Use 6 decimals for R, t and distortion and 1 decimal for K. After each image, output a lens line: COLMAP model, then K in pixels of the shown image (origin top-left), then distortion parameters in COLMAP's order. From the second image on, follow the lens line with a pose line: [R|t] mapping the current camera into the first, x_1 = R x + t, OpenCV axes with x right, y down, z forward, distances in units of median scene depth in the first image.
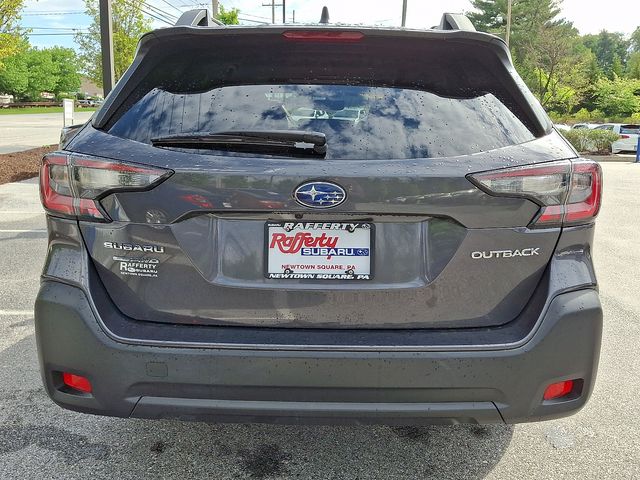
lens RADIAL K [[600.2, 0, 320.0], [0, 600.2, 240.0], [0, 0, 1]] dist [0.005925, -0.004988]
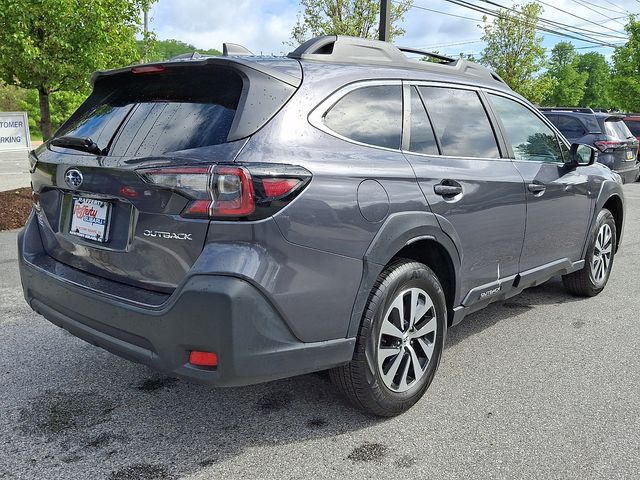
lens RADIAL K [[600.2, 0, 320.0], [0, 600.2, 240.0], [0, 0, 1]] dist [0.005925, -0.004988]
pose [[0.750902, 0.116421, -0.650072, 1.351683], [-0.136656, 0.990426, 0.019523, -0.035031], [0.646121, 0.074176, 0.759622, 0.251043]]
